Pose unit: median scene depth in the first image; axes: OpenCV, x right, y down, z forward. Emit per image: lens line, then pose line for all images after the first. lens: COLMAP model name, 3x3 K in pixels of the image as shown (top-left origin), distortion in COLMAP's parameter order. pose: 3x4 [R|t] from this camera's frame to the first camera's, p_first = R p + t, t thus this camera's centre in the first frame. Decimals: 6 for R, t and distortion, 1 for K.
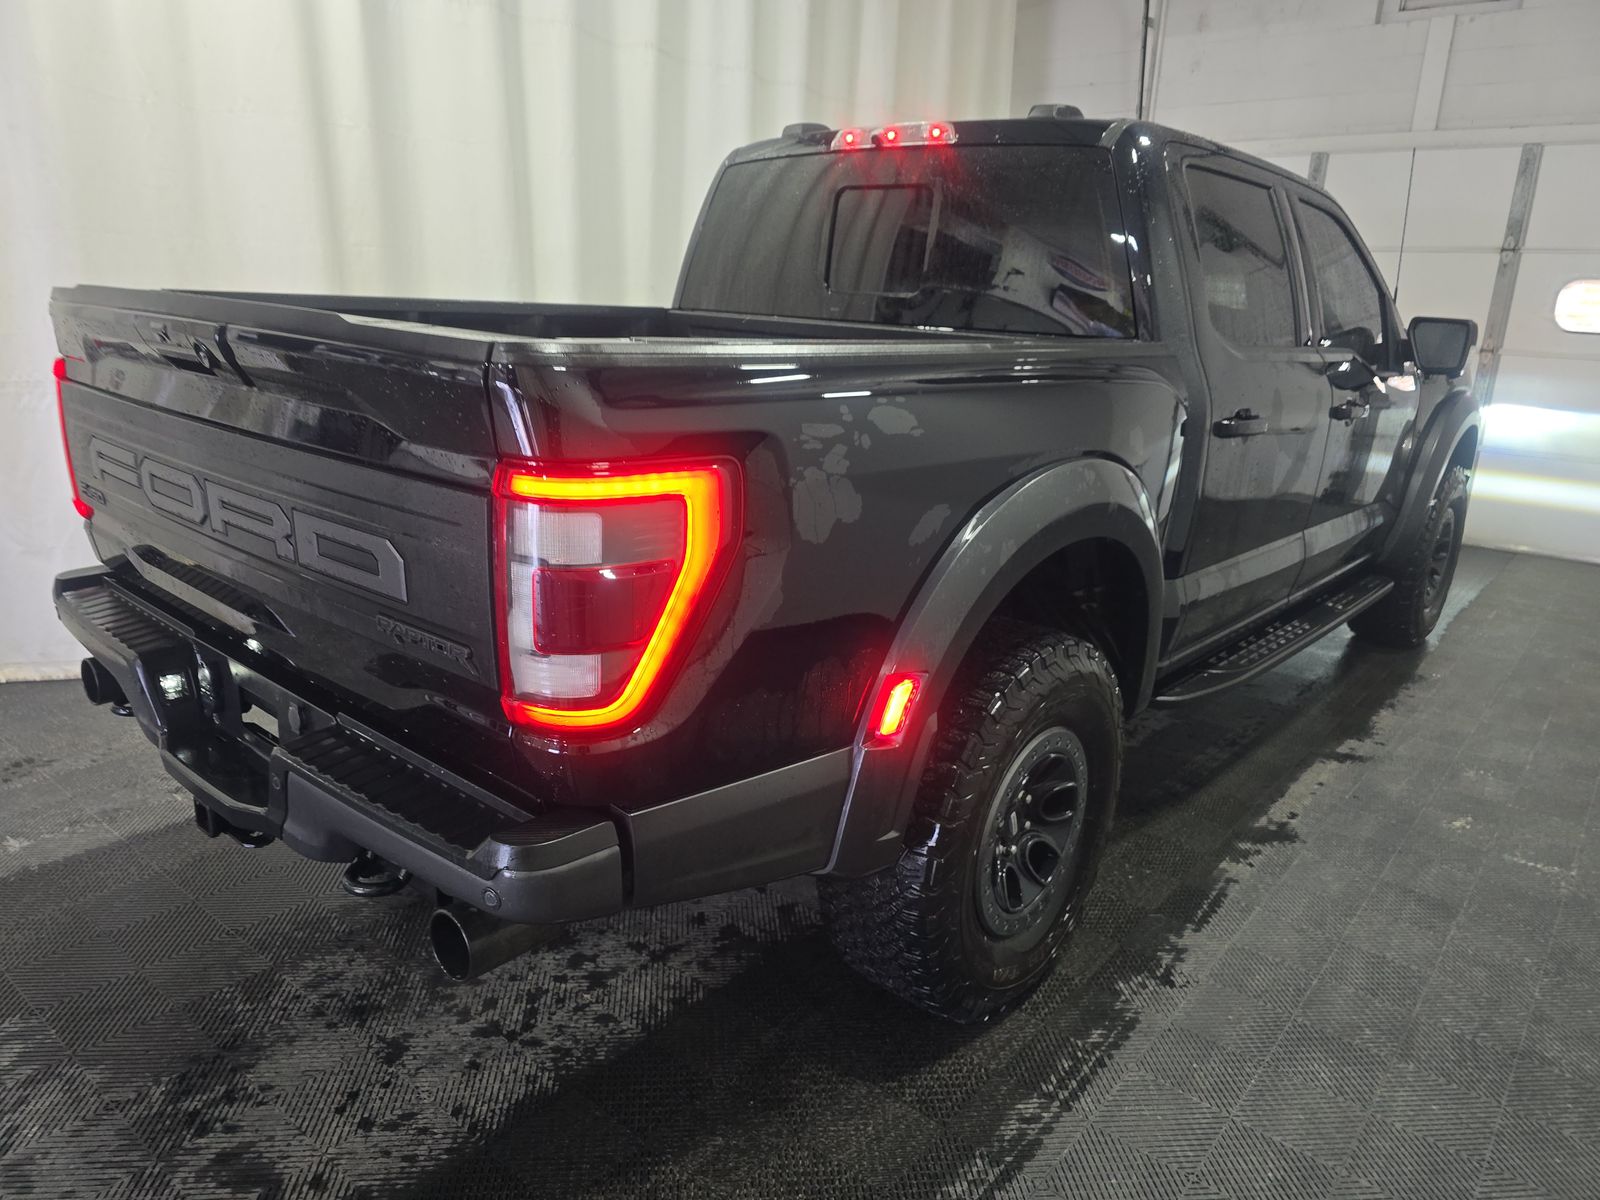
lens RADIAL K [[1068.9, 0, 800.0], [0, 1068.9, 600.0], [0, 0, 1]] dist [-0.022303, 0.001163]
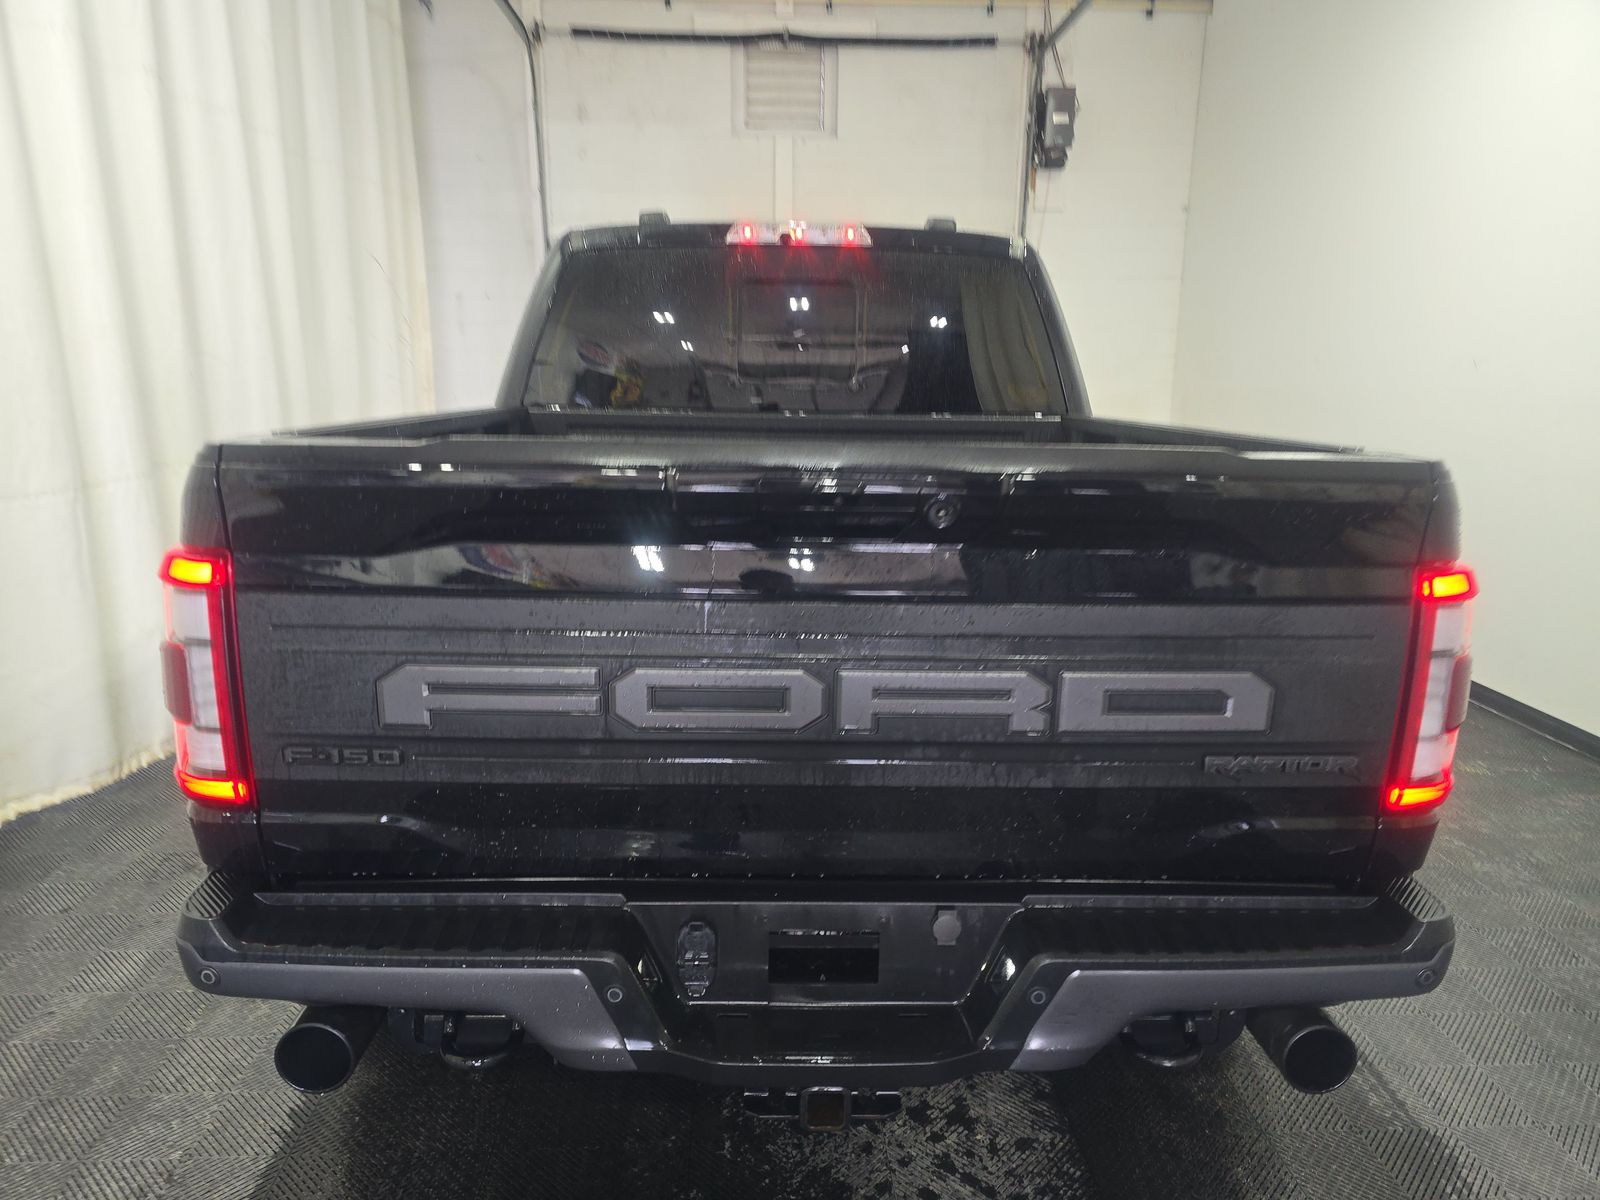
lens RADIAL K [[1044.7, 0, 800.0], [0, 1044.7, 600.0], [0, 0, 1]] dist [0.036830, -0.044705]
pose [[0.746636, -0.172165, 0.642568, -0.658986], [0.203902, 0.978665, 0.025291, -0.116639], [-0.633212, 0.112137, 0.765812, 0.264850]]
